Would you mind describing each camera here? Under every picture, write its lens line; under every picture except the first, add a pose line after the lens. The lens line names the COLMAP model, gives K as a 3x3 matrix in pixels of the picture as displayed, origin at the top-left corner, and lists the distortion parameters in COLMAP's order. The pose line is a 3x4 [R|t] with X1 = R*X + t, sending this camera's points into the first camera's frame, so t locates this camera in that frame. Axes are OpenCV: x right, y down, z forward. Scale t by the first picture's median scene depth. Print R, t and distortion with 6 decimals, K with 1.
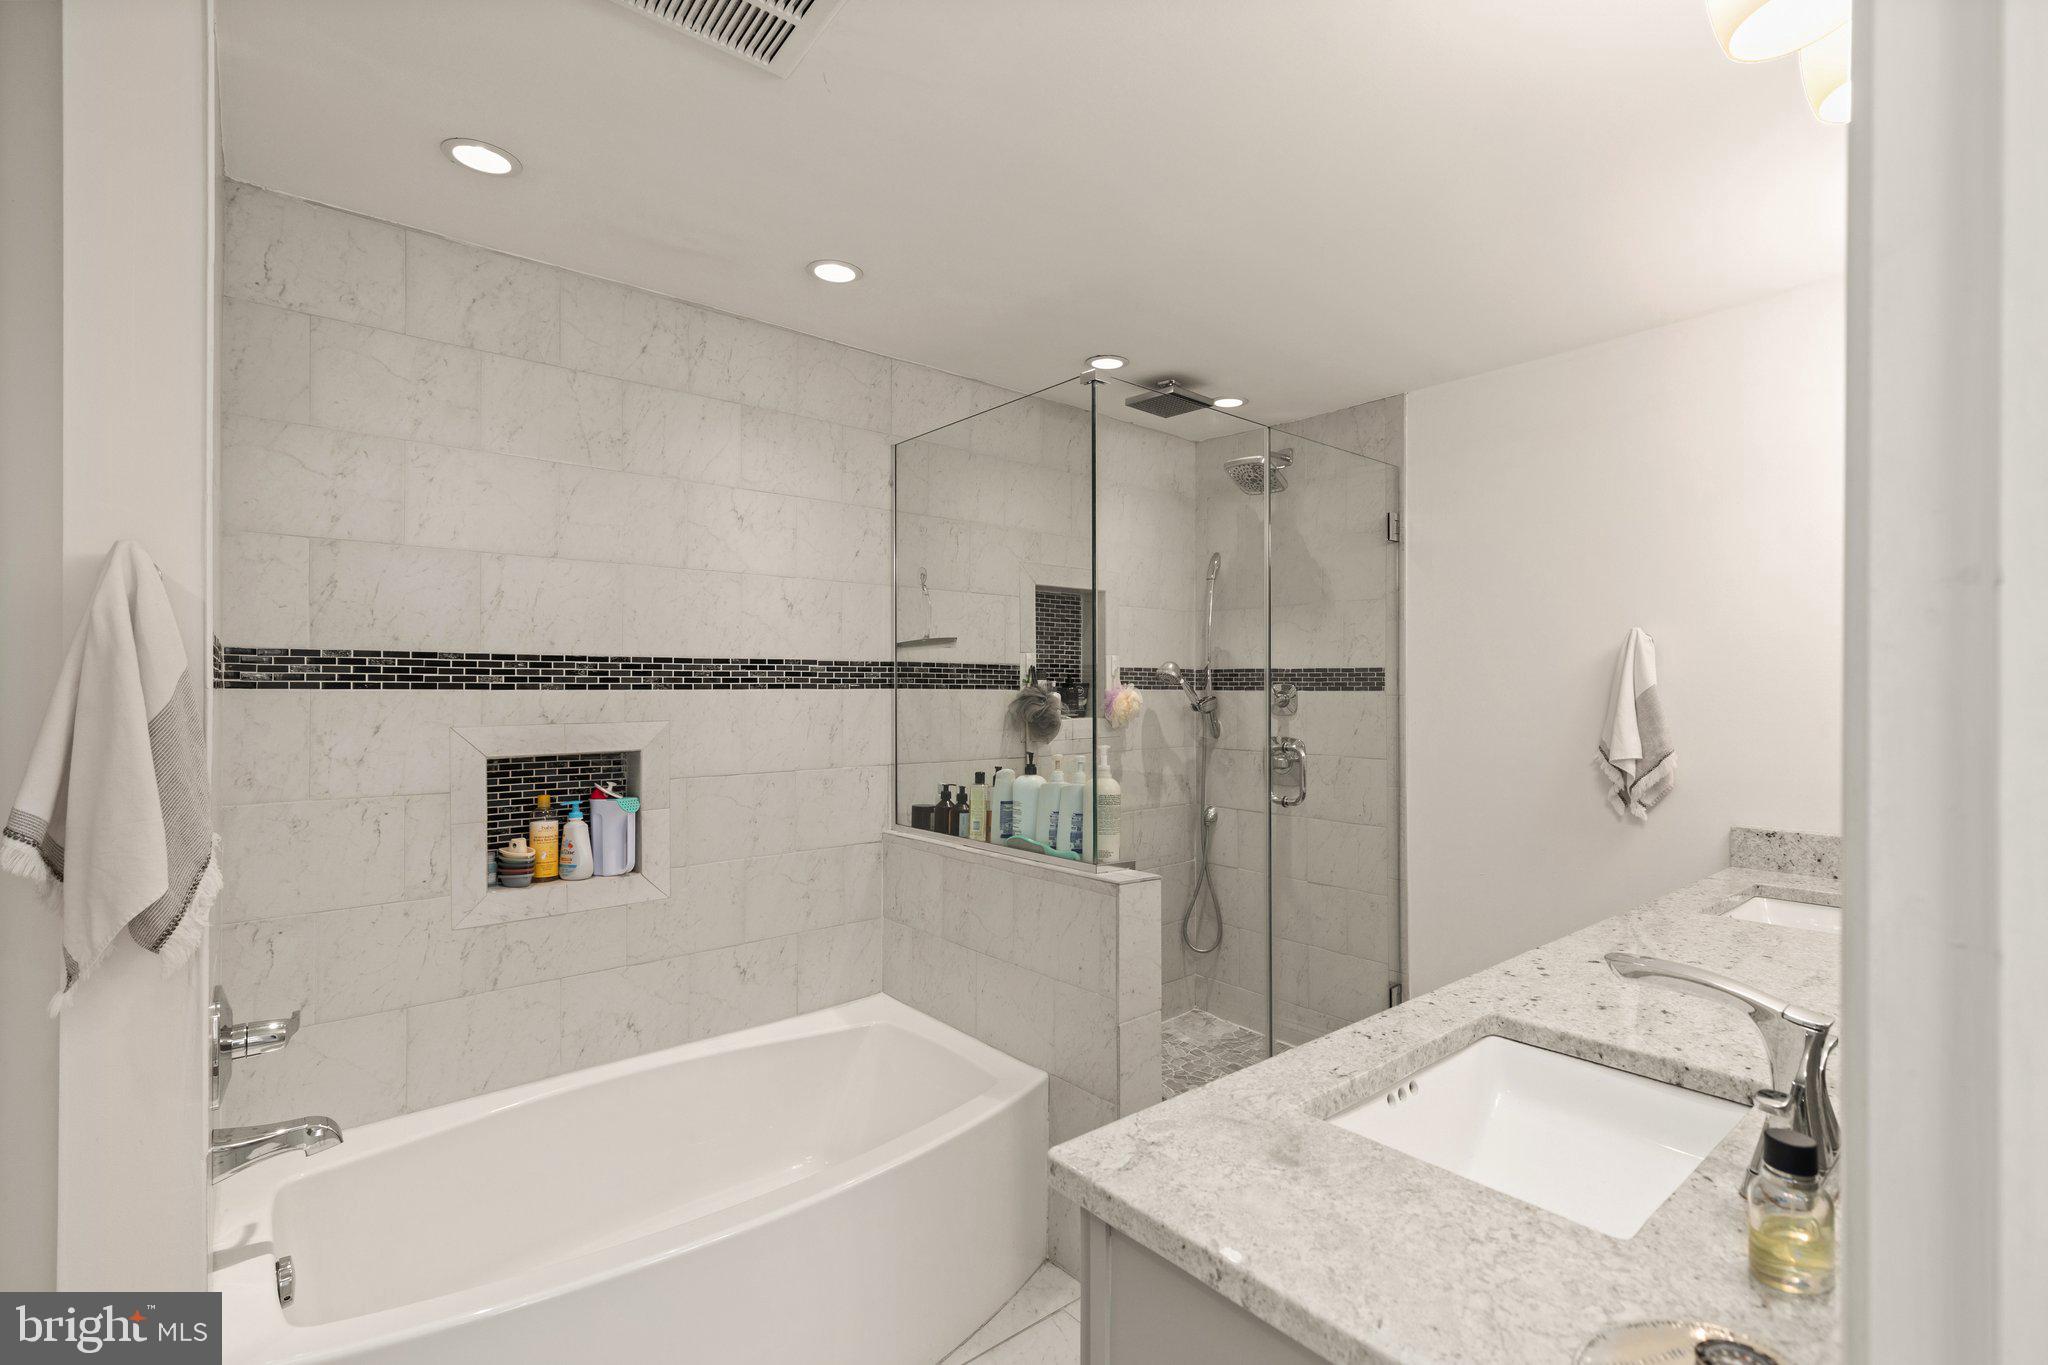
lens RADIAL K [[912.6, 0, 1028.9], [0, 912.6, 674.4], [0, 0, 1]] dist [0.003652, -0.000104]
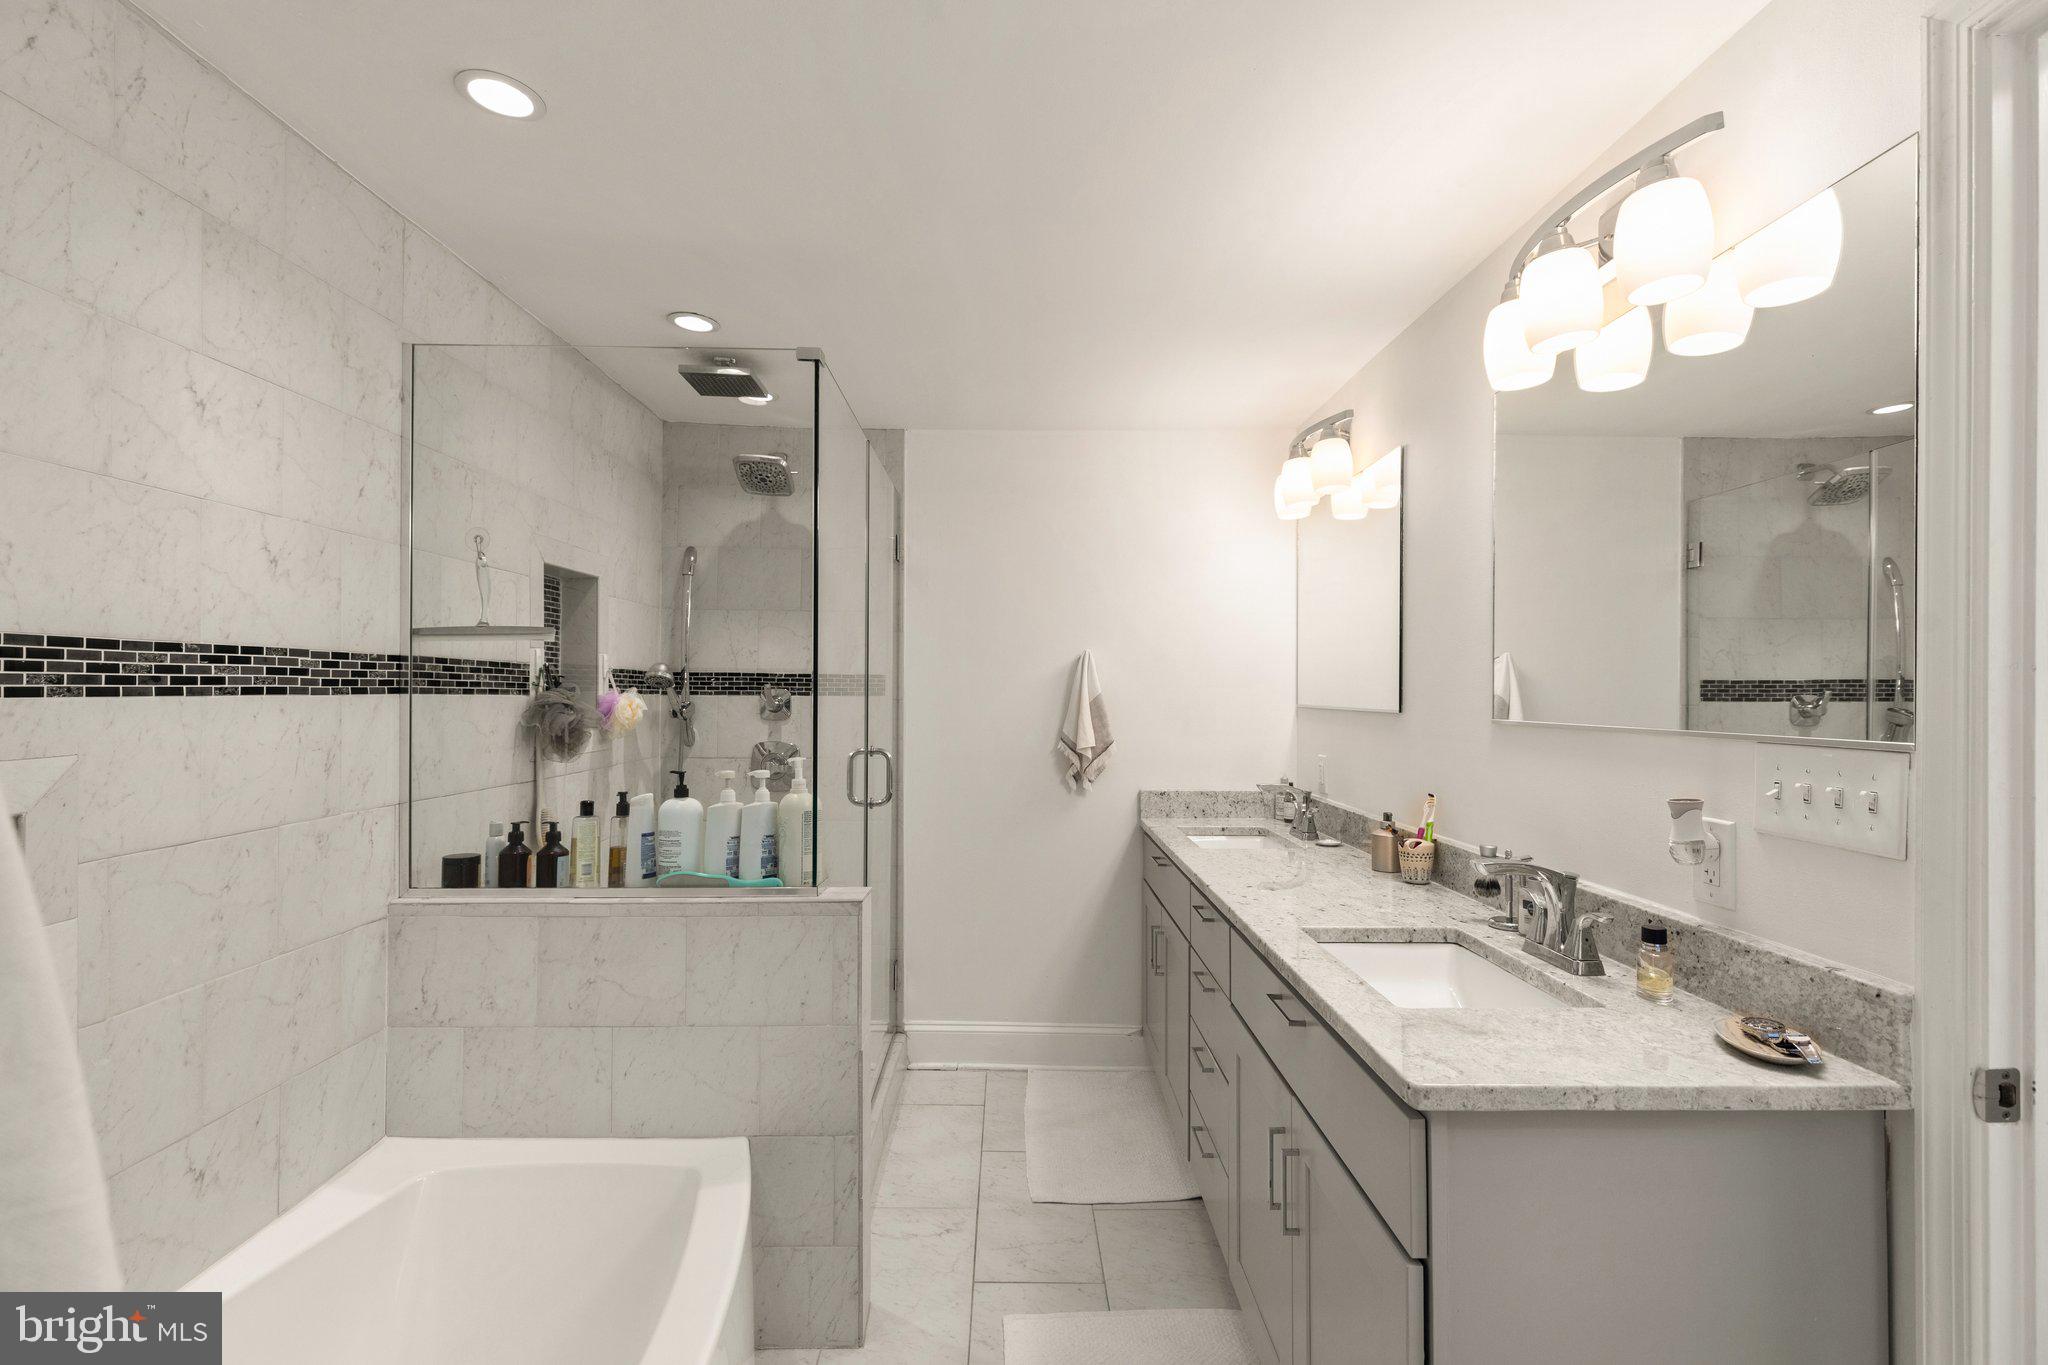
lens RADIAL K [[913.9, 0, 1019.1], [0, 913.9, 678.9], [0, 0, 1]] dist [0.002901, -0.000119]
pose [[0.639055, 0.012867, 0.769053, -0.419259], [-0.015288, 0.999875, -0.004026, -0.000338], [-0.769009, -0.009184, 0.639172, 0.212117]]
